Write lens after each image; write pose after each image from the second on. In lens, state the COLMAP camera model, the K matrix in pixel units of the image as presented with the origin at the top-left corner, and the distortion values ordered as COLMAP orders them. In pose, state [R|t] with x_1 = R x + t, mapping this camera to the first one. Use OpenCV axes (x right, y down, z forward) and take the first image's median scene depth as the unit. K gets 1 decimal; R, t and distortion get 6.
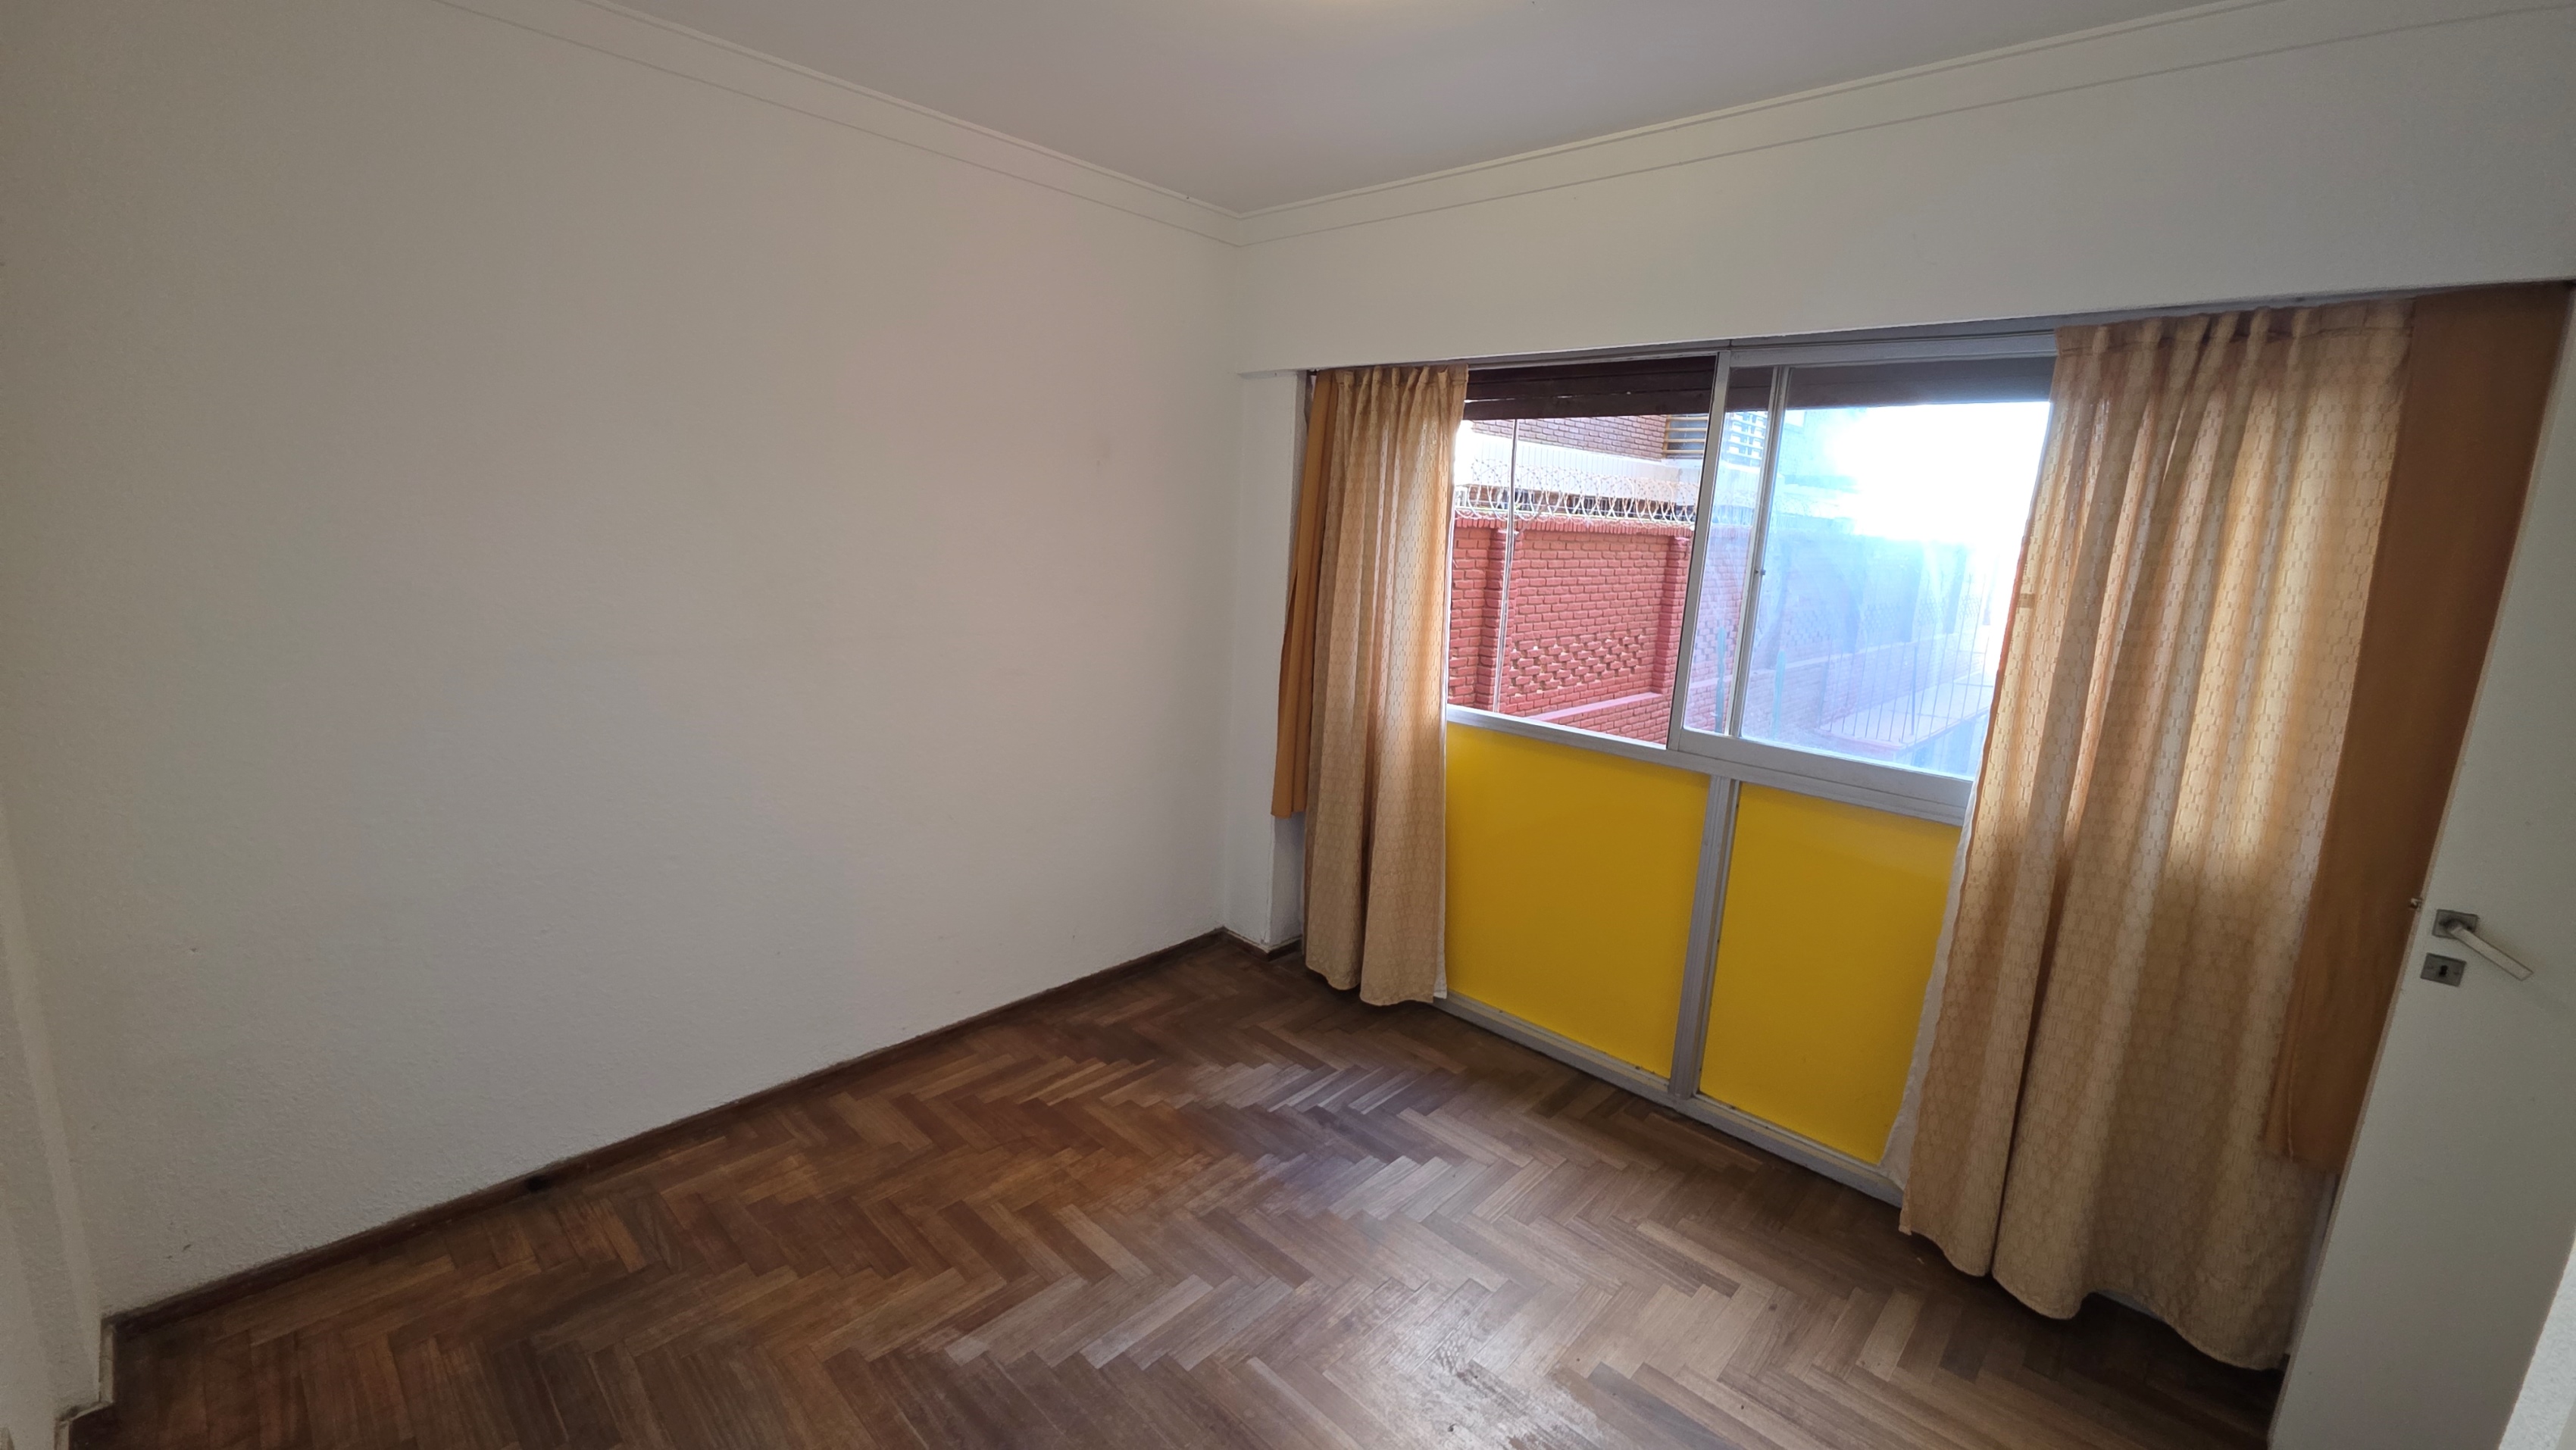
lens RADIAL K [[1026.8, 0, 1287.5], [0, 1026.8, 710.9], [0, 0, 1]] dist [0.012756, -0.007602]
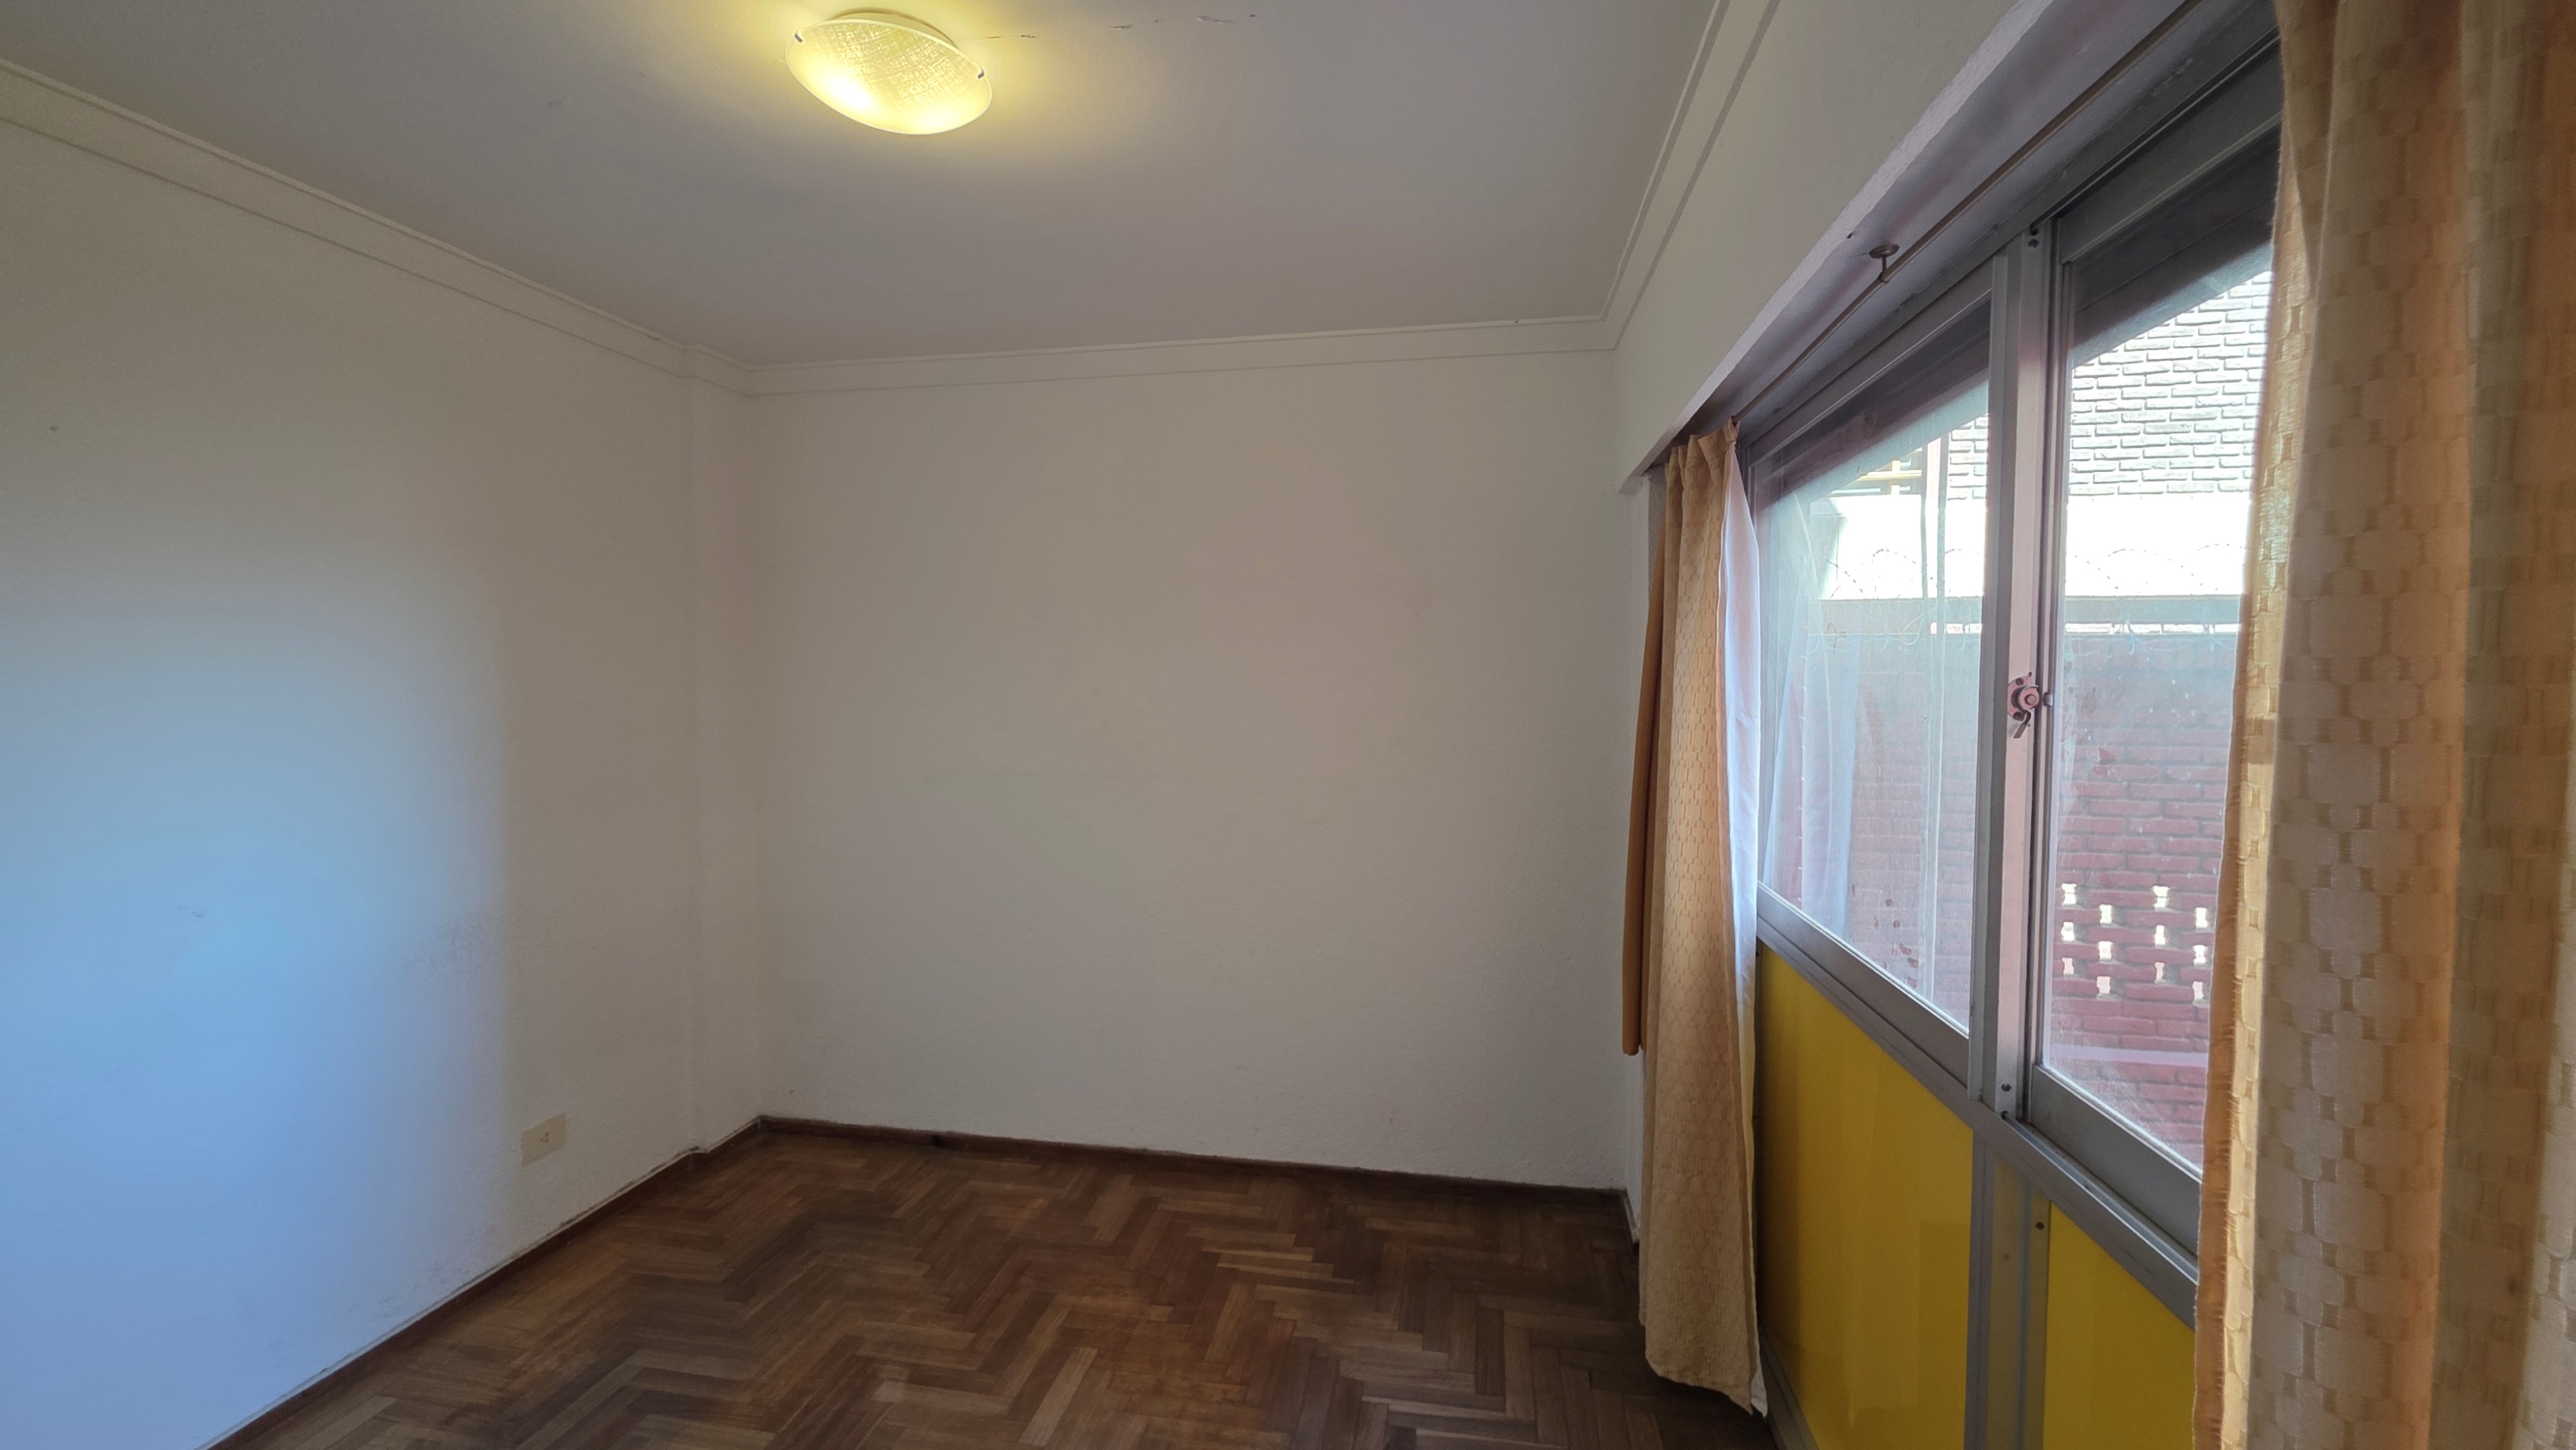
lens RADIAL K [[1026.8, 0, 1287.5], [0, 1026.8, 710.9], [0, 0, 1]] dist [0.012756, -0.007602]
pose [[0.540546, -0.020427, -0.841066, 0.616191], [-0.131396, 0.985388, -0.108379, -0.032864], [0.830990, 0.169097, 0.529964, 0.445830]]
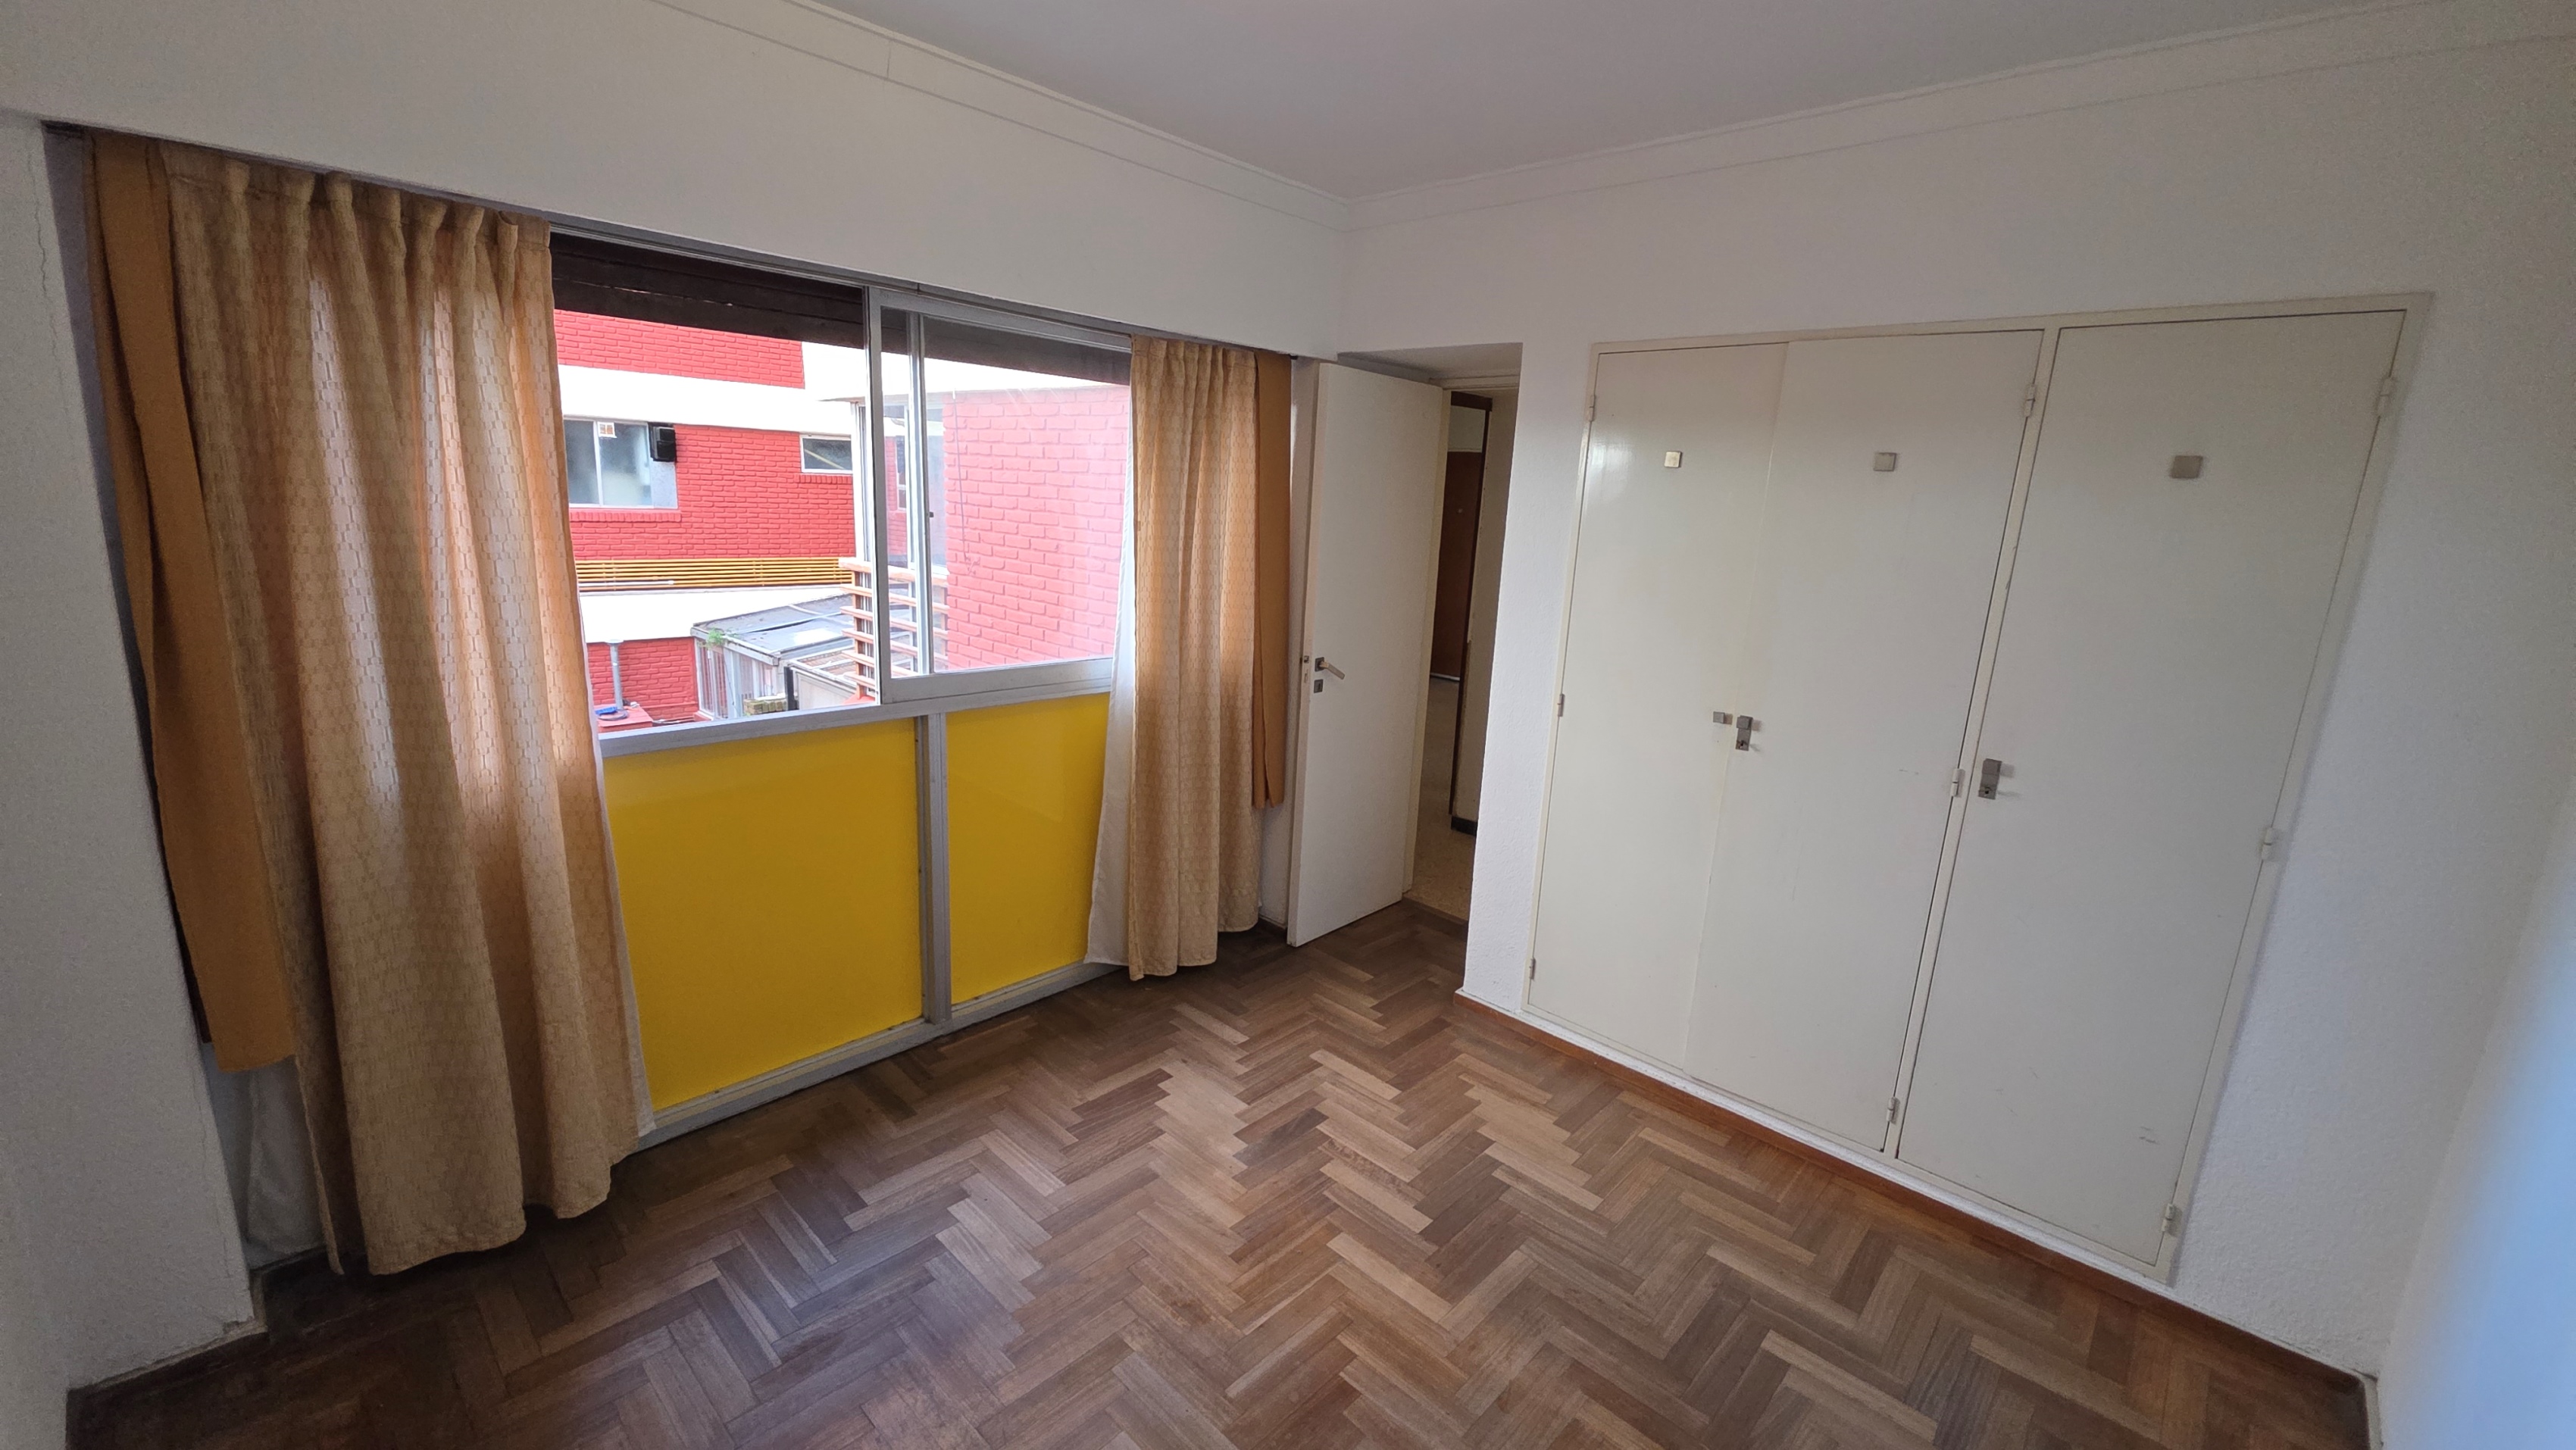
lens RADIAL K [[1026.8, 0, 1287.5], [0, 1026.8, 710.9], [0, 0, 1]] dist [0.012756, -0.007602]
pose [[0.007293, -0.261614, 0.965145, -0.555329], [0.140088, 0.955920, 0.258055, -0.151387], [-0.990112, 0.133323, 0.043621, 0.574627]]
